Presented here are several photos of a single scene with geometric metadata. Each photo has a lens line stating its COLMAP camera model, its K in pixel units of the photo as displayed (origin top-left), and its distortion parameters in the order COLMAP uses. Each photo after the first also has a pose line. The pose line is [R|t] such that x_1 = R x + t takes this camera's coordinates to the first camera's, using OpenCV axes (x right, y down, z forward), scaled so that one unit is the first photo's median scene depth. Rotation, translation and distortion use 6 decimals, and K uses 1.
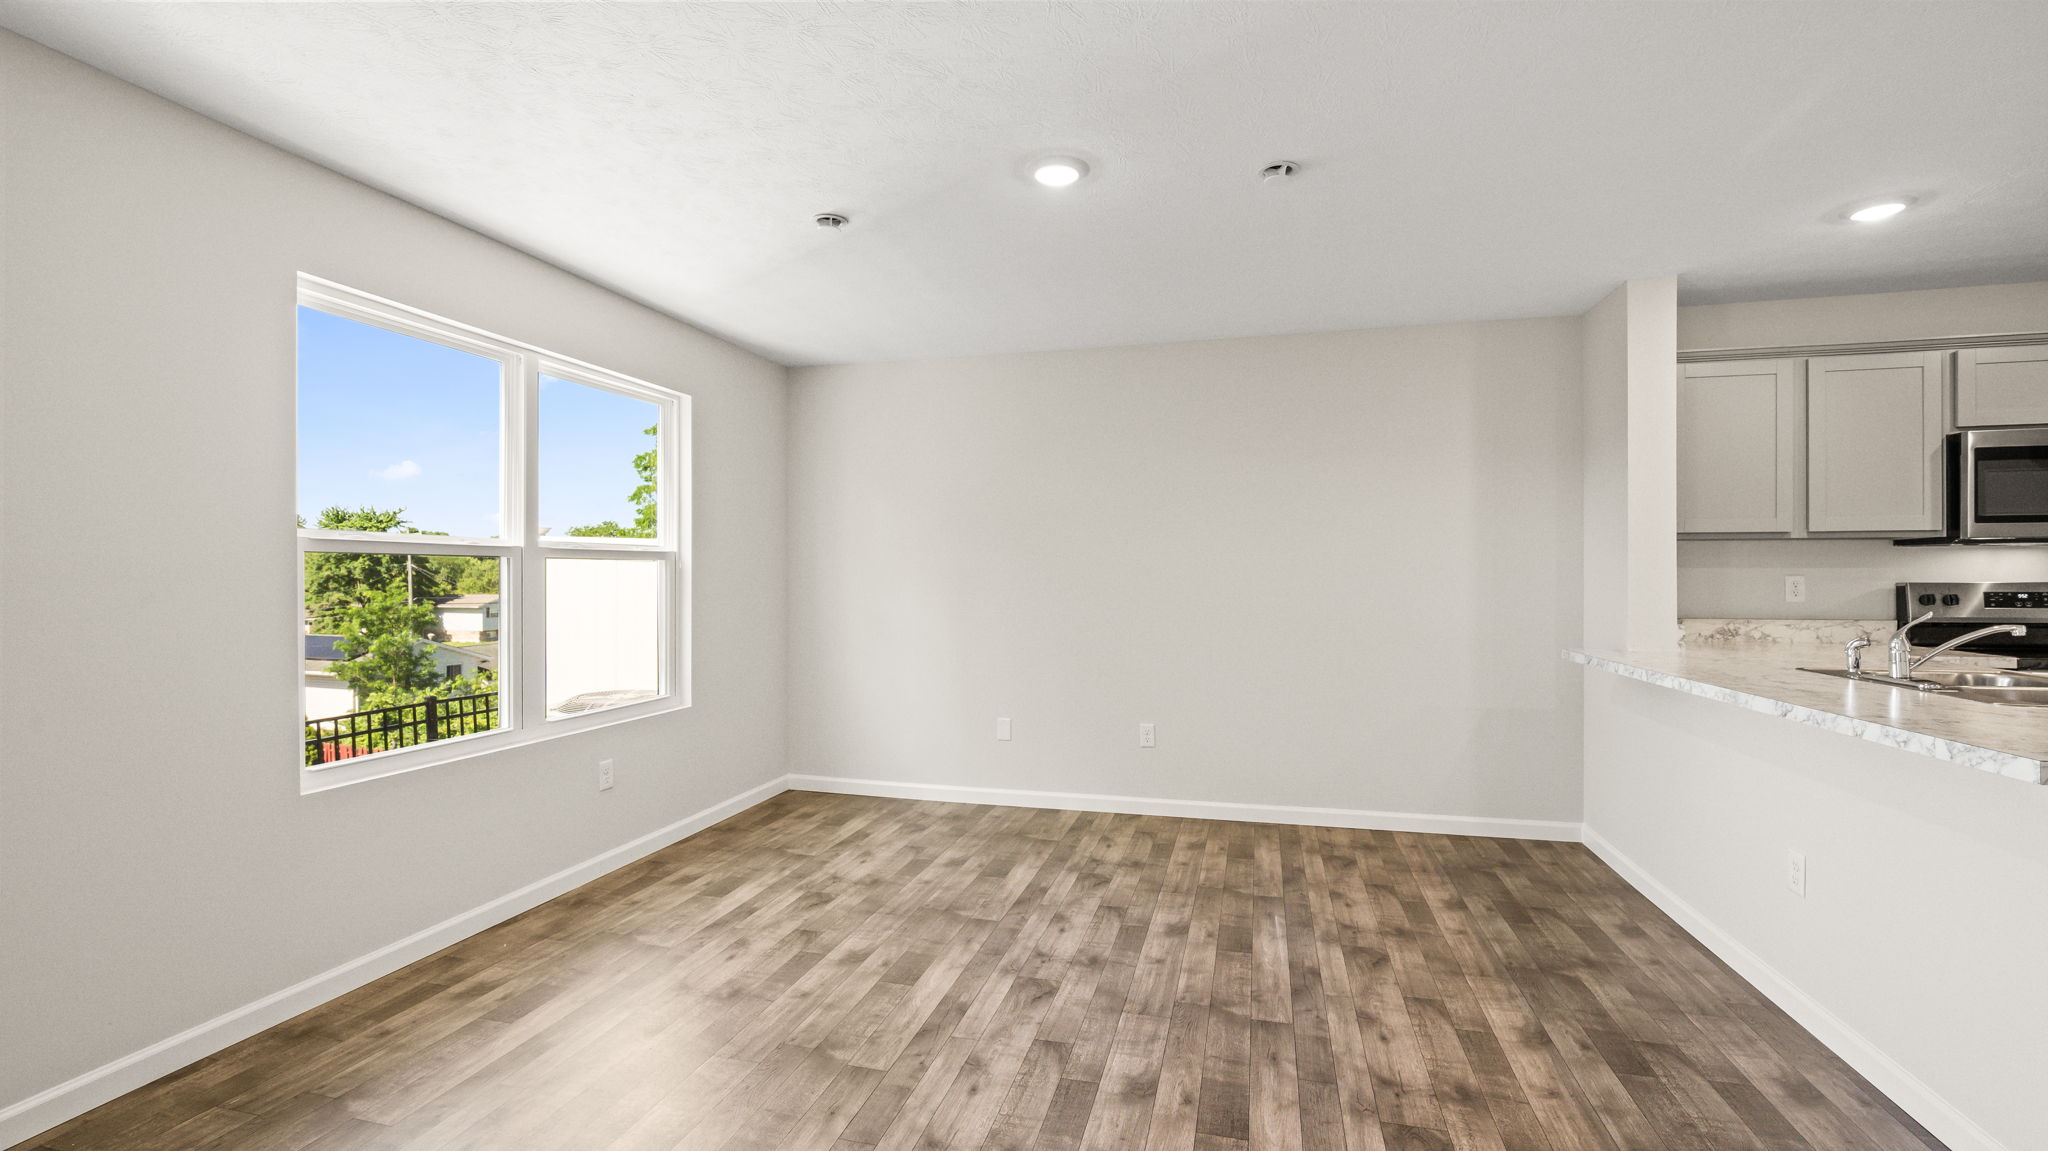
lens RADIAL K [[888.3, 0, 1030.4], [0, 888.3, 573.3], [0, 0, 1]] dist [-0.001642, -0.000405]
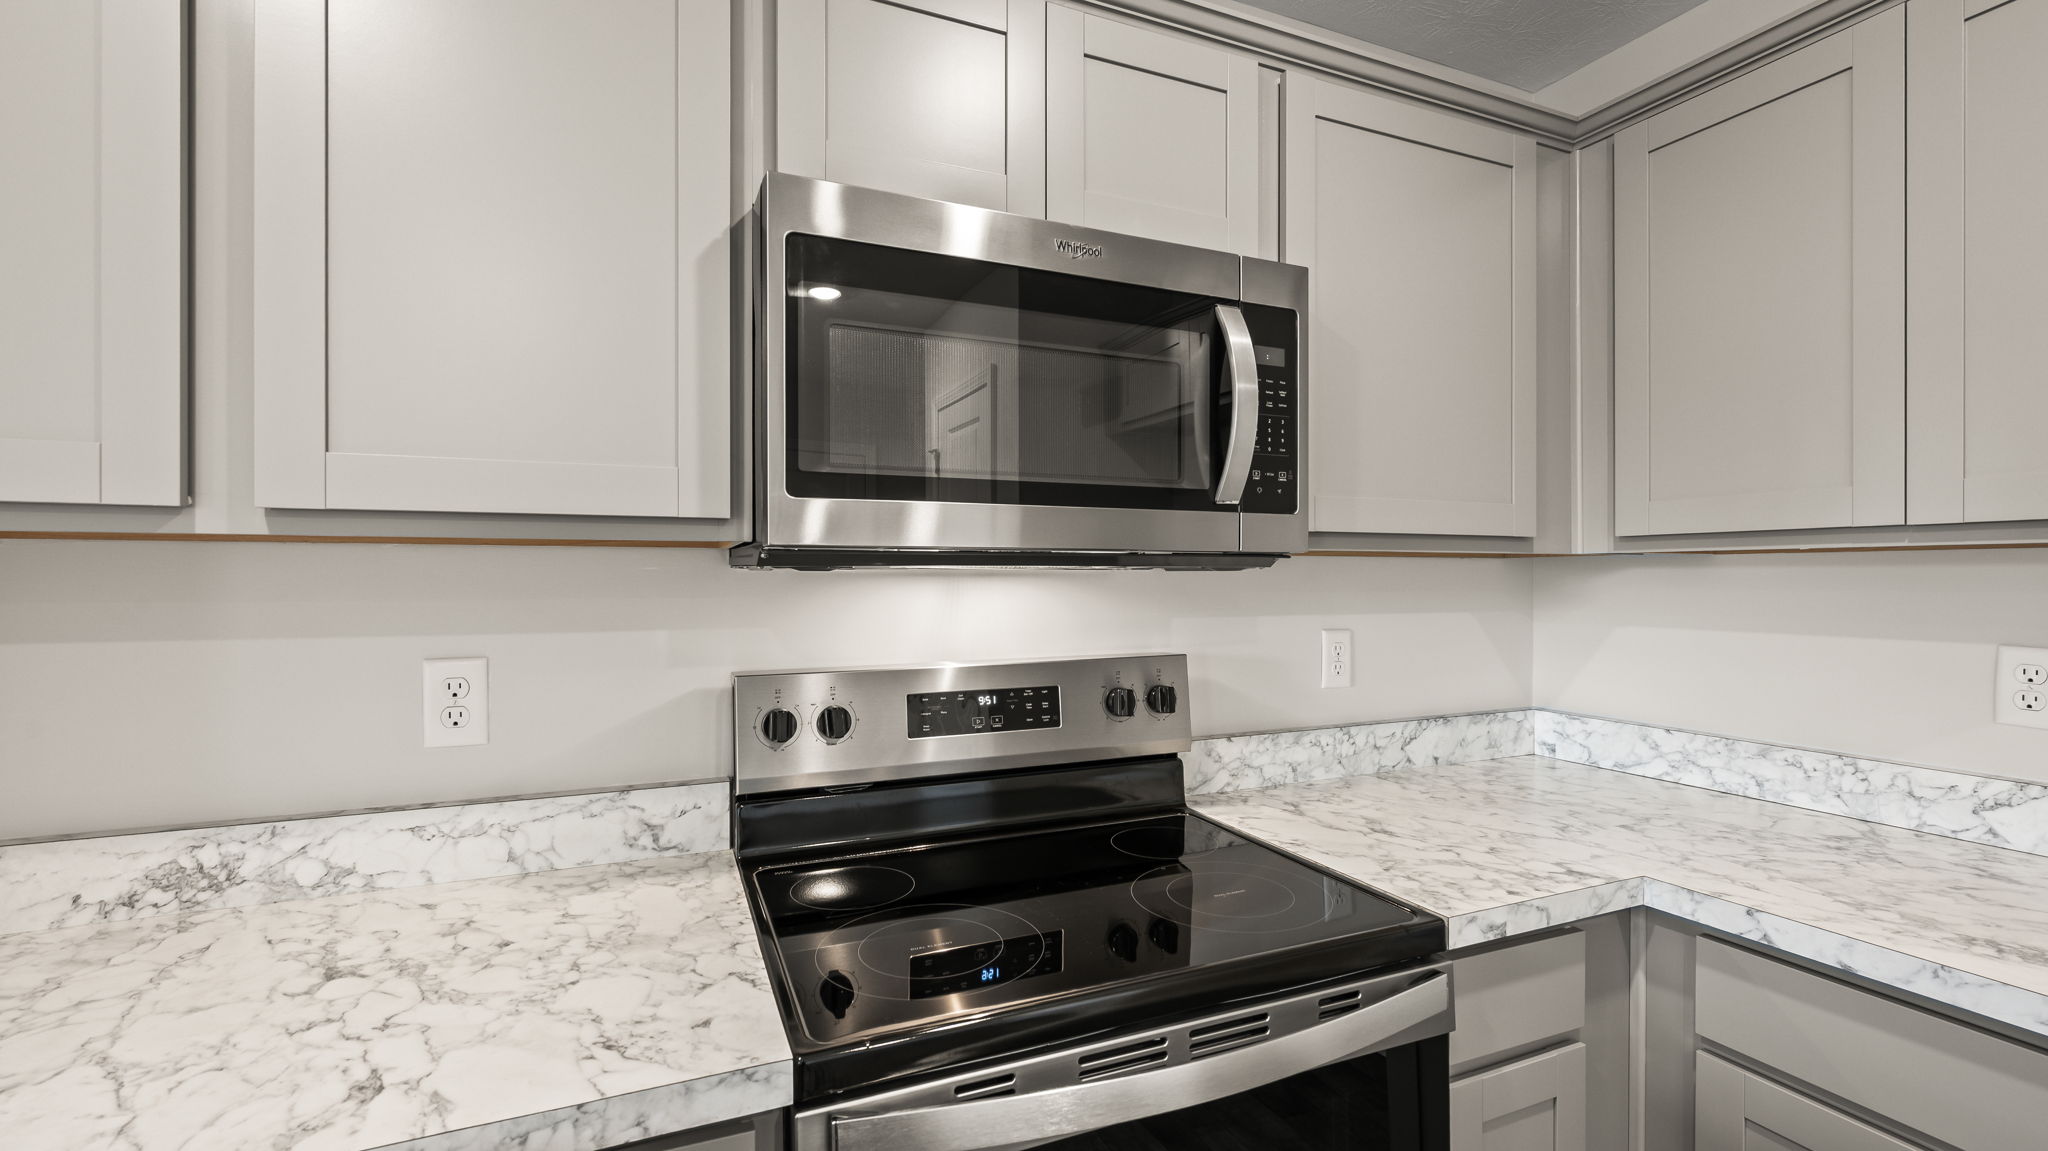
lens RADIAL K [[888.3, 0, 1030.4], [0, 888.3, 573.3], [0, 0, 1]] dist [-0.001642, -0.000405]
pose [[0.785179, 0.001909, 0.619265, 0.906411], [0.000368, 0.999994, -0.003548, -0.029428], [-0.619268, 0.003013, 0.785174, 0.690756]]
